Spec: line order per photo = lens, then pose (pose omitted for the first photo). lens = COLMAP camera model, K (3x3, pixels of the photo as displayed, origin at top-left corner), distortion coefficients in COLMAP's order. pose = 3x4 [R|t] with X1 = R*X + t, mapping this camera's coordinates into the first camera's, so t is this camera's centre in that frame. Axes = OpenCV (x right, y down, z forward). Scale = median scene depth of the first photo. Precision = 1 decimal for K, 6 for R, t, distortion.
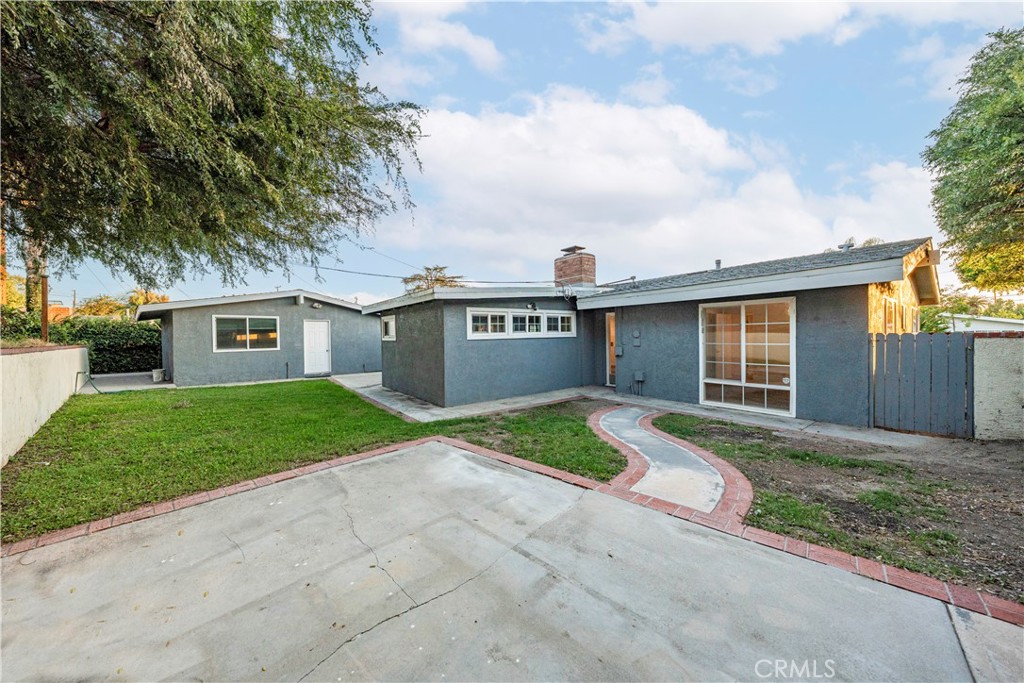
lens RADIAL K [[346.3, 0, 508.6], [0, 346.3, 339.4], [0, 0, 1]] dist [0.001755, 0.000058]
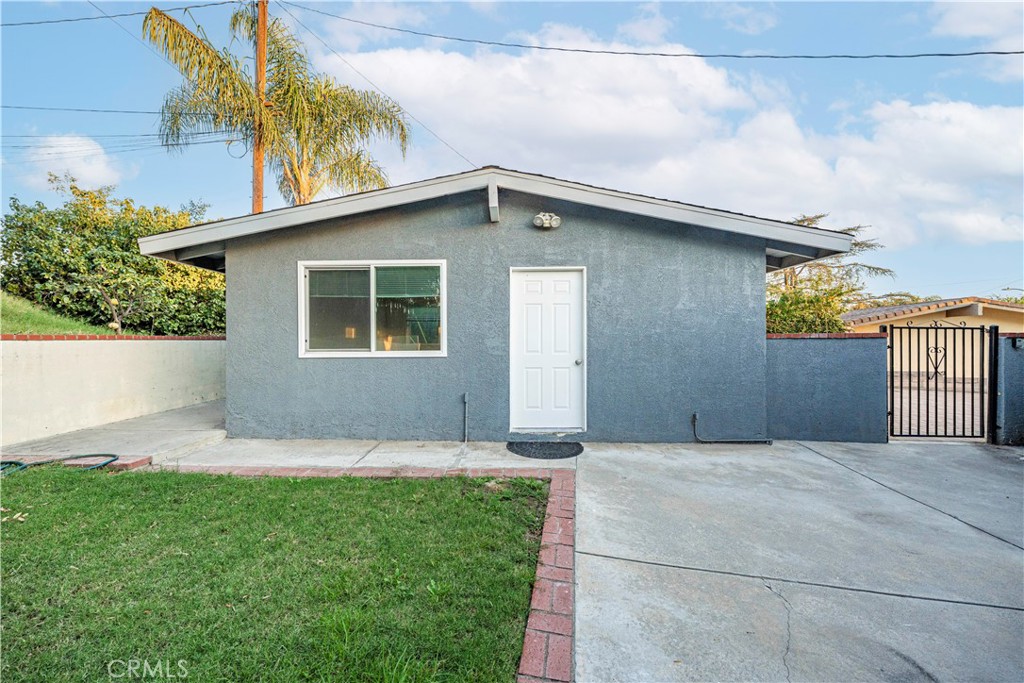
lens RADIAL K [[354.2, 0, 506.9], [0, 354.2, 340.6], [0, 0, 1]] dist [0.000403, 0.000022]
pose [[0.673278, 0.014729, -0.739242, -0.389859], [-0.012662, 0.999885, 0.008390, 0.011795], [0.739281, 0.003711, 0.673387, 0.875474]]
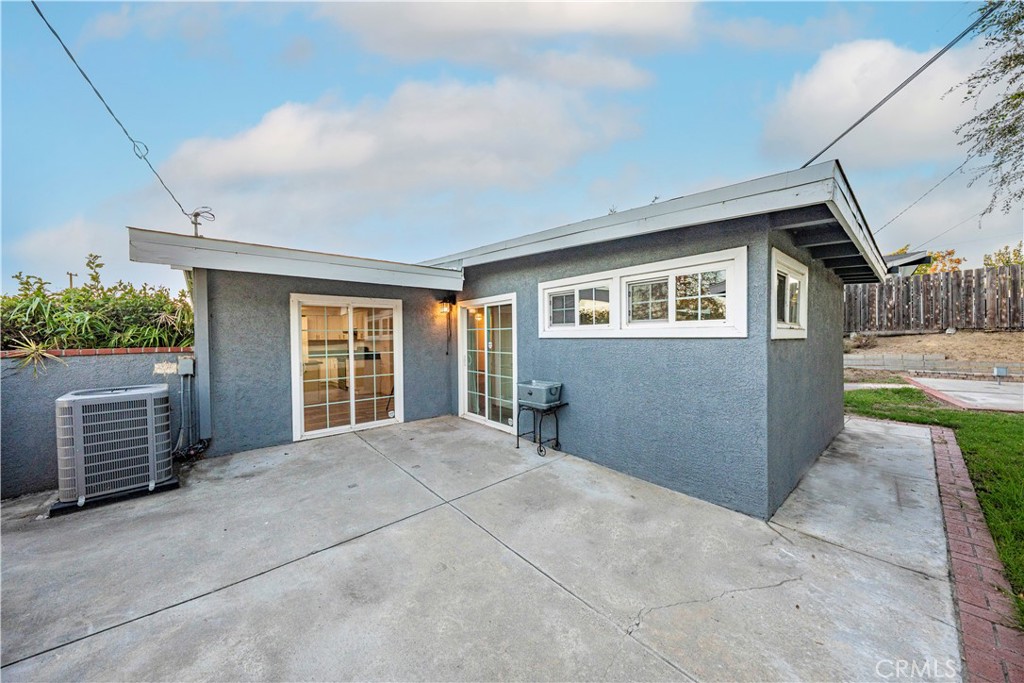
lens RADIAL K [[346.3, 0, 508.6], [0, 346.3, 339.4], [0, 0, 1]] dist [0.001755, 0.000058]
pose [[-0.049303, 0.010304, 0.998731, -0.580670], [0.023717, 0.999677, -0.009143, 0.001076], [-0.998502, 0.023236, -0.049532, 1.141558]]
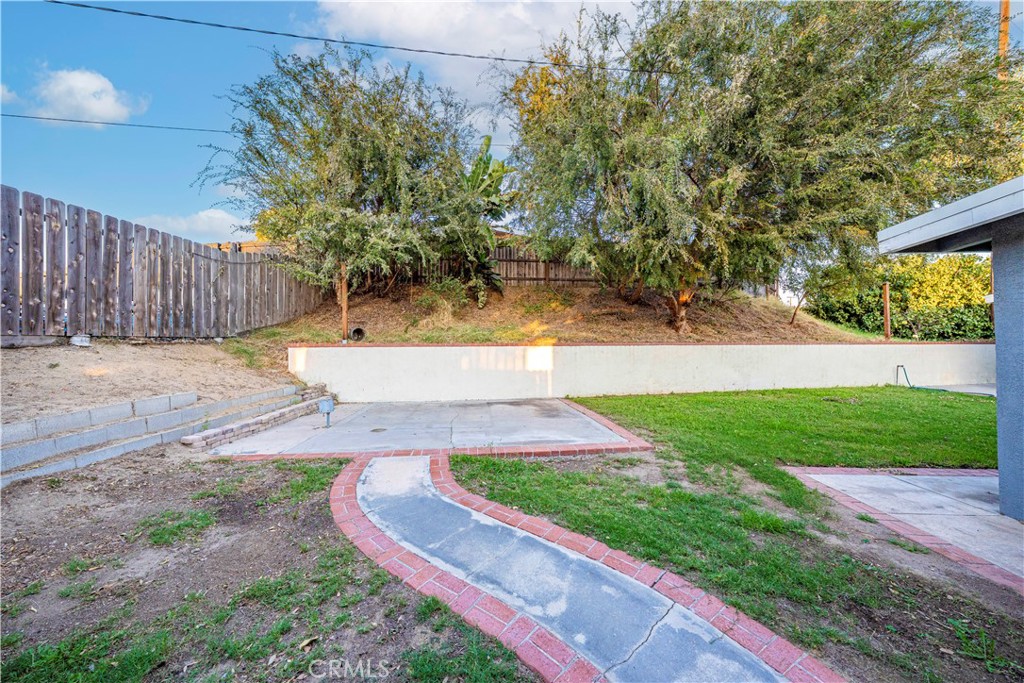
lens RADIAL K [[345.0, 0, 506.8], [0, 345.0, 338.9], [0, 0, 1]] dist [-0.001390, -0.000045]
pose [[-0.647713, 0.004808, -0.761869, 0.303599], [0.006802, 0.999977, 0.000528, -0.000911], [0.761854, -0.004840, -0.647731, 0.546159]]
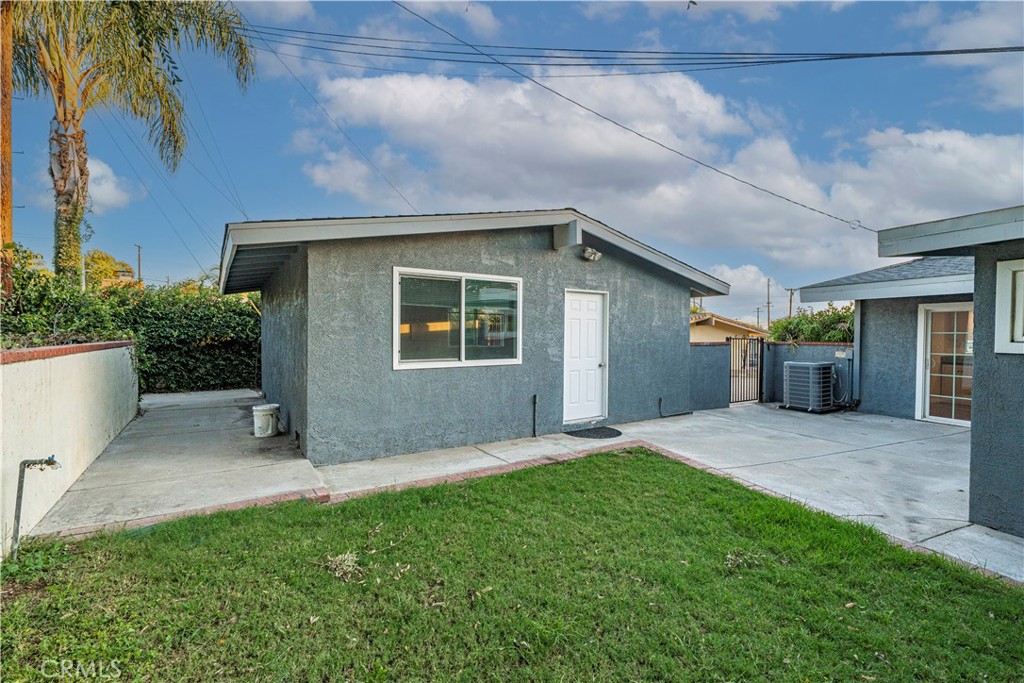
lens RADIAL K [[437.5, 0, 512.0], [0, 437.5, 341.5], [0, 0, 1]] dist [-0.000204, -0.000052]
pose [[0.973344, 0.025251, -0.227956, -0.606930], [-0.022914, 0.999654, 0.012892, -0.000803], [0.228203, -0.007325, 0.973586, 0.562463]]
